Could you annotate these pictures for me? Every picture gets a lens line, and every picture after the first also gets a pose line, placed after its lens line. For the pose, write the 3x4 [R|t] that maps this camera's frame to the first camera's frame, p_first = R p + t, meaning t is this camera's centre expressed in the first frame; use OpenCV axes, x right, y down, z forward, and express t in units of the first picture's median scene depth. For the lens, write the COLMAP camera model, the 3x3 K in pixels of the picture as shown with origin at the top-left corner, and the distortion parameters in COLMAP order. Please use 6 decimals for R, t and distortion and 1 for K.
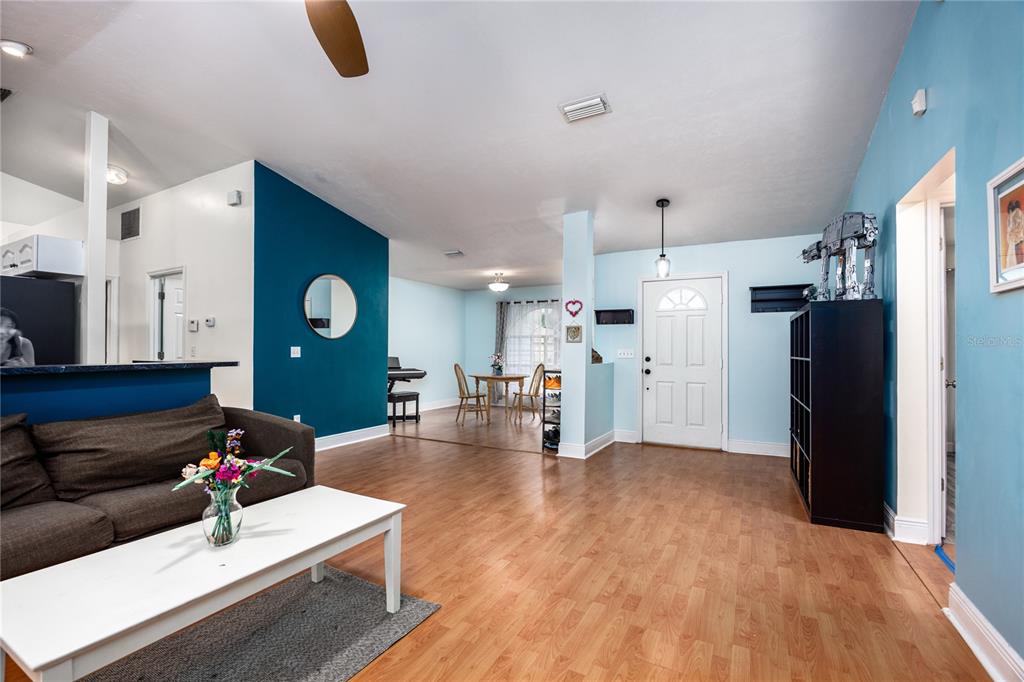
lens RADIAL K [[444.9, 0, 510.2], [0, 444.9, 346.6], [0, 0, 1]] dist [-0.002493, -0.000104]
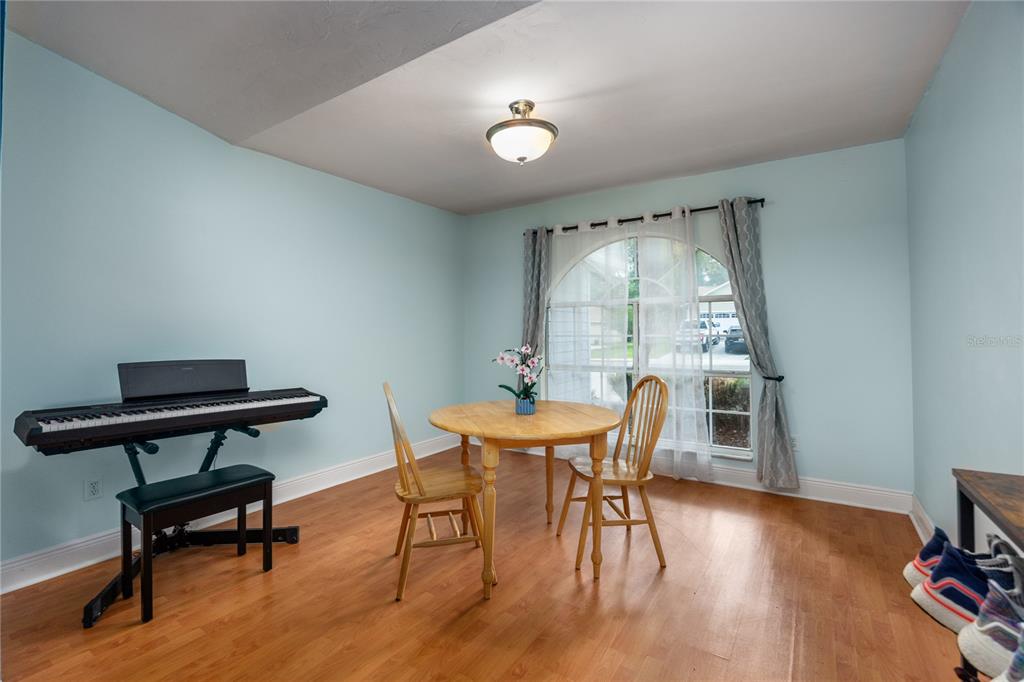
lens RADIAL K [[444.9, 0, 516.0], [0, 444.9, 337.2], [0, 0, 1]] dist [-0.002493, -0.000104]
pose [[0.997472, -0.008785, -0.070510, -0.012389], [0.010086, 0.999785, 0.018108, 0.002484], [0.070336, -0.018773, 0.997347, 0.900035]]
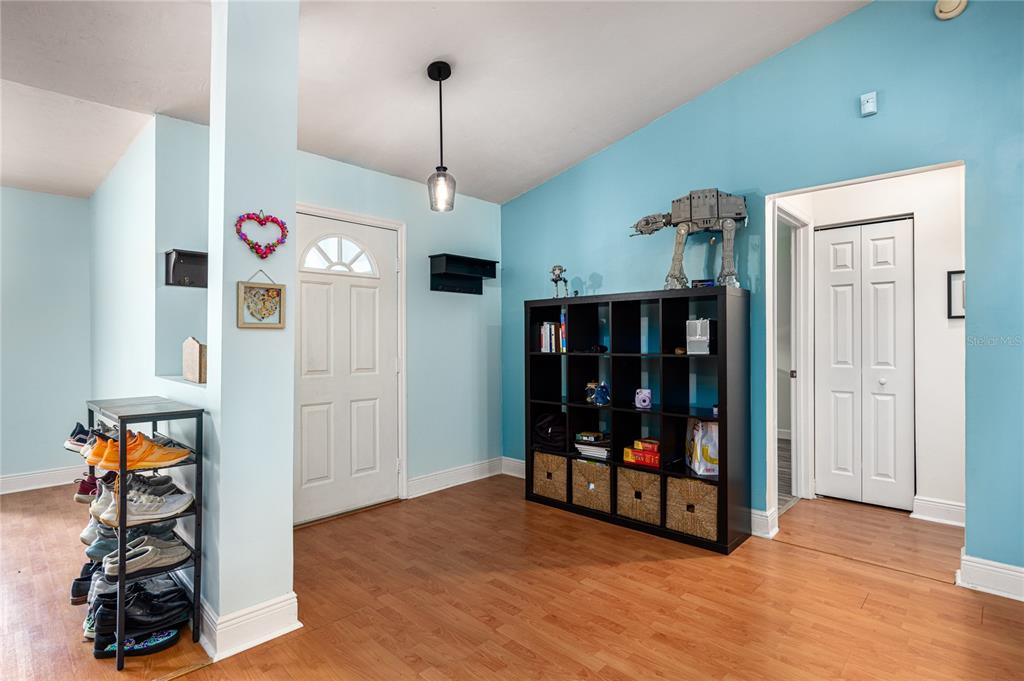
lens RADIAL K [[512.5, 0, 510.9], [0, 512.5, 338.5], [0, 0, 1]] dist [0.002917, 0.000061]
pose [[0.254907, 0.000564, 0.966965, -0.191820], [-0.008699, 0.999961, 0.001710, -0.003333], [-0.966926, -0.008848, 0.254902, 0.619497]]
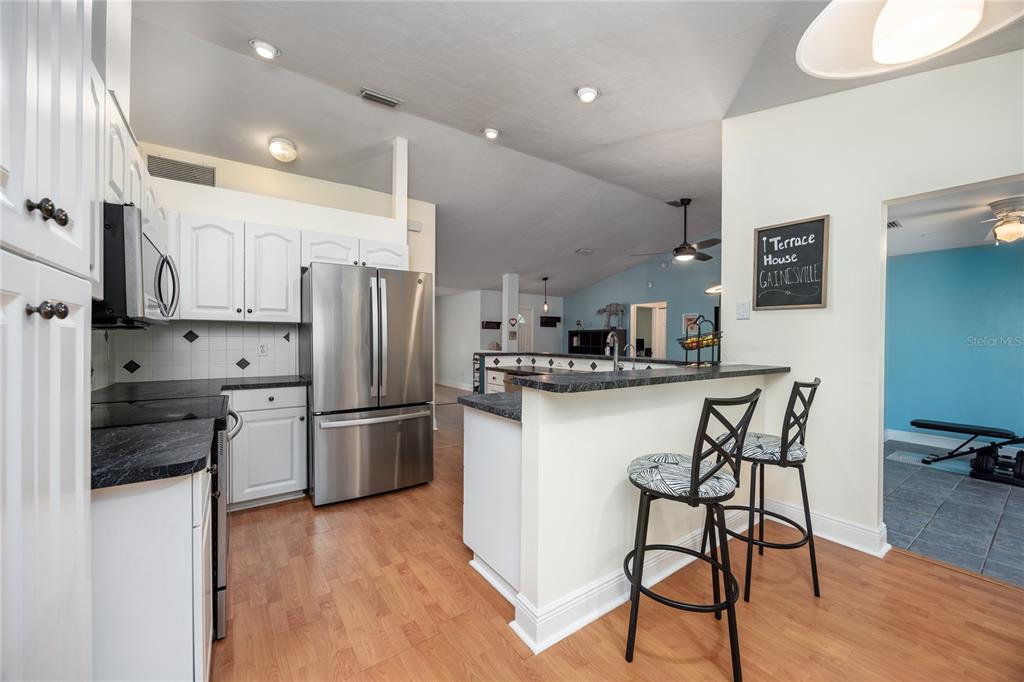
lens RADIAL K [[397.0, 0, 510.8], [0, 397.0, 342.8], [0, 0, 1]] dist [0.000141, 0.000000]
pose [[0.432902, -0.003486, 0.901434, -1.300214], [-0.016545, 0.999793, 0.011811, -0.014189], [-0.901289, -0.020027, 0.432755, 0.218186]]
